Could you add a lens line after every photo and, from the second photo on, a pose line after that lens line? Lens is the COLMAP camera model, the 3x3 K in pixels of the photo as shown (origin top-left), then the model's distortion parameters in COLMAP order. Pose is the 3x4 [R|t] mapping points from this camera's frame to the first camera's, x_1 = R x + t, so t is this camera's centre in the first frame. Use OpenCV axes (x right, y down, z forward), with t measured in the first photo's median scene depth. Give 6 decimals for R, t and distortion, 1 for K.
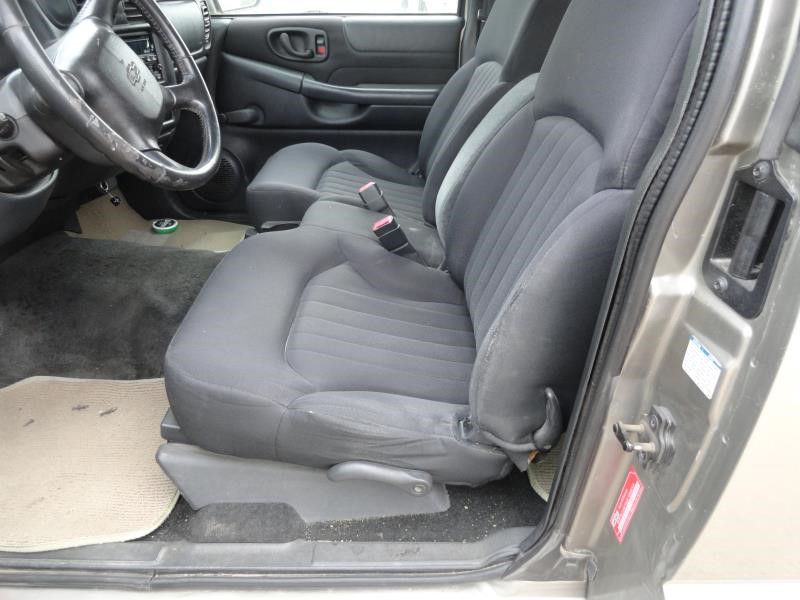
lens RADIAL K [[542.7, 0, 400.0], [0, 542.7, 300.0], [0, 0, 1]] dist [0.000728, 0.000785]
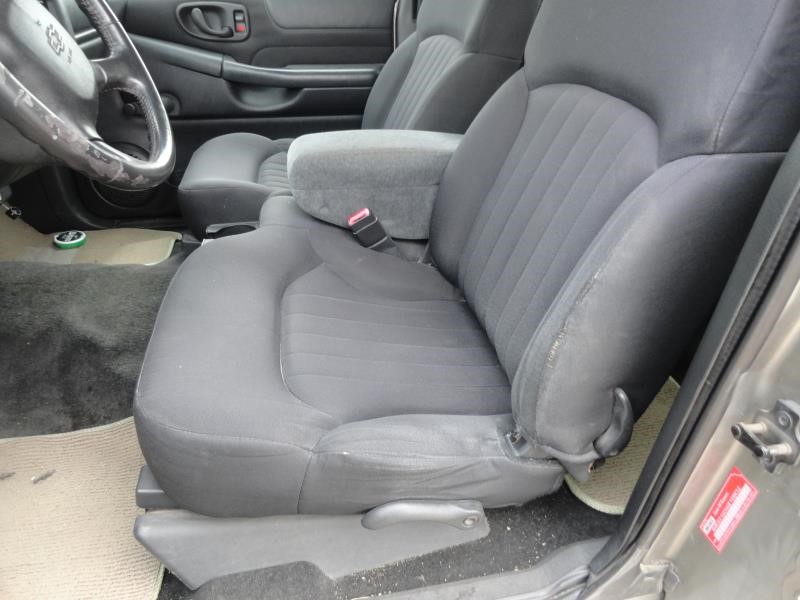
lens RADIAL K [[542.7, 0, 400.0], [0, 542.7, 300.0], [0, 0, 1]] dist [0.000728, 0.000785]
pose [[0.980795, -0.096659, 0.169403, -0.172186], [0.094072, 0.995294, 0.023252, -0.028344], [-0.170853, -0.006869, 0.985273, 0.162276]]
